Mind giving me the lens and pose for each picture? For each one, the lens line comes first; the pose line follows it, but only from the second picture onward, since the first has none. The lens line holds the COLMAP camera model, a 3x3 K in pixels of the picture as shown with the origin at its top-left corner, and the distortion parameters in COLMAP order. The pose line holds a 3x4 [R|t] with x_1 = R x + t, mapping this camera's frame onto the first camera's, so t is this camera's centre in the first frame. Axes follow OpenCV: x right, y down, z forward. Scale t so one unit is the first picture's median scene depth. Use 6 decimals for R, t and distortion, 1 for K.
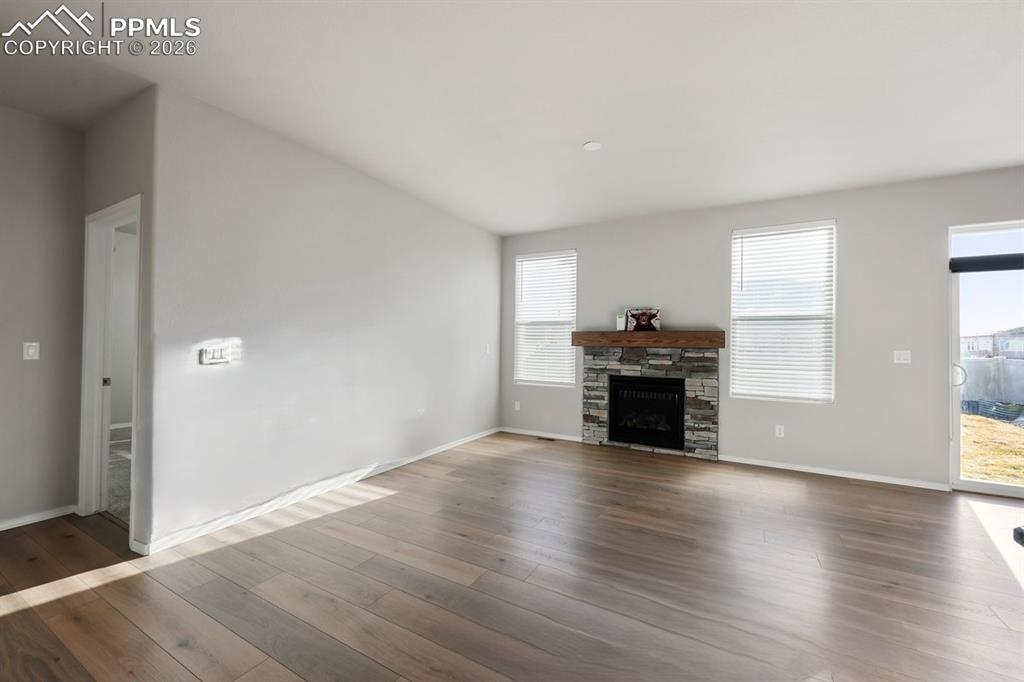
lens RADIAL K [[411.2, 0, 513.7], [0, 411.2, 342.3], [0, 0, 1]] dist [0.004220, -0.000024]
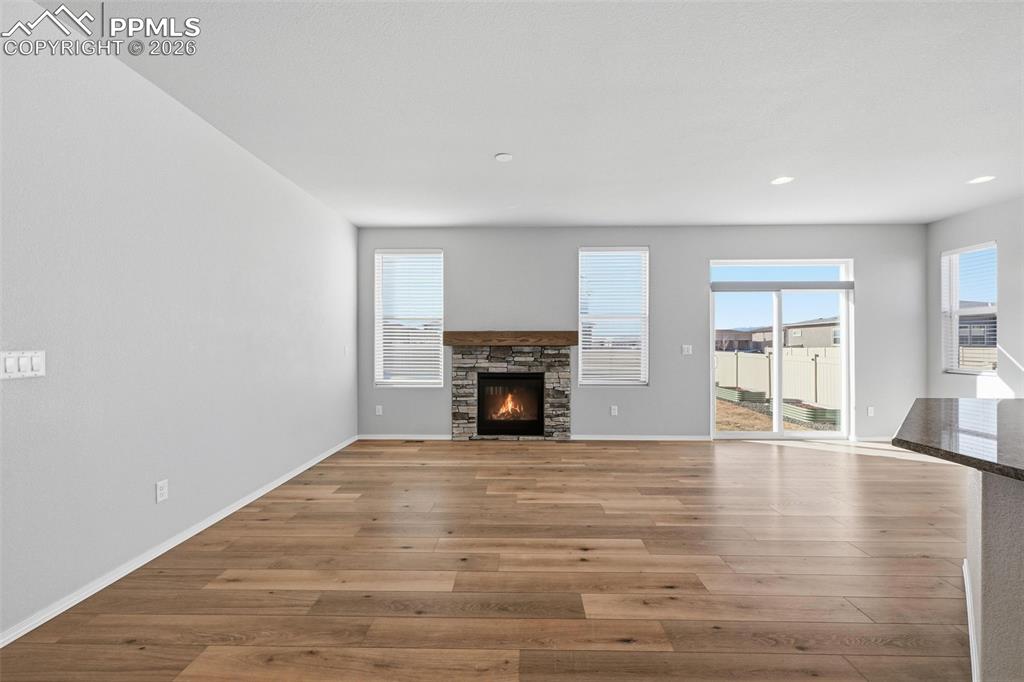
lens RADIAL K [[411.3, 0, 512.0], [0, 411.3, 341.0], [0, 0, 1]] dist [-0.000474, 0.000092]
pose [[0.884118, -0.009774, 0.467161, -0.201152], [0.010684, 0.999943, 0.000700, -0.001447], [-0.467141, 0.004372, 0.884172, 0.030330]]
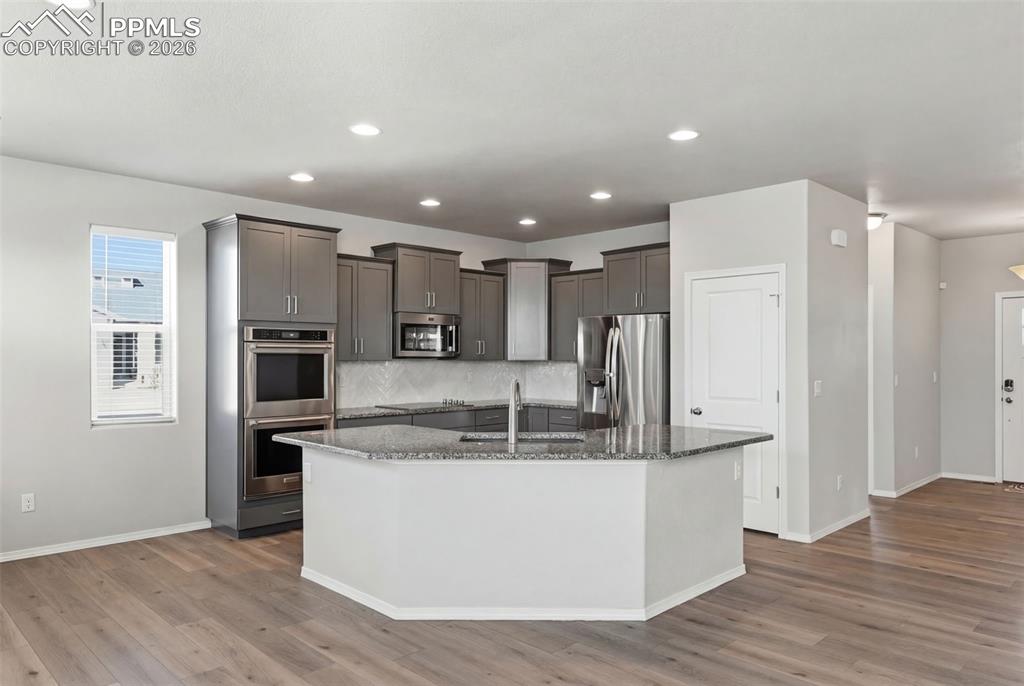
lens RADIAL K [[689.8, 0, 511.8], [0, 689.8, 345.9], [0, 0, 1]] dist [0.003198, 0.000879]
pose [[-0.961667, -0.008402, 0.274091, 0.155983], [-0.011630, 0.999881, -0.010155, -0.029287], [-0.273973, -0.012954, -0.961650, 0.931375]]
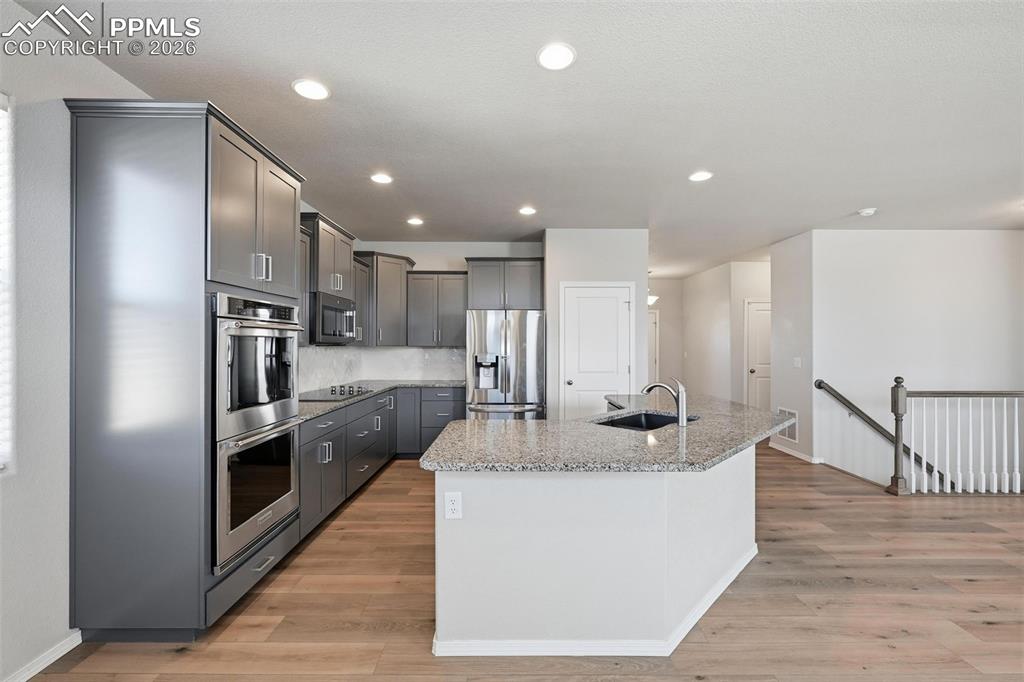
lens RADIAL K [[425.3, 0, 512.0], [0, 425.3, 341.0], [0, 0, 1]] dist [-0.002668, 0.000210]
pose [[-0.869970, -0.017334, -0.492799, 0.827912], [-0.013924, 0.999847, -0.010588, -0.018178], [0.492908, -0.002349, -0.870078, 0.489488]]
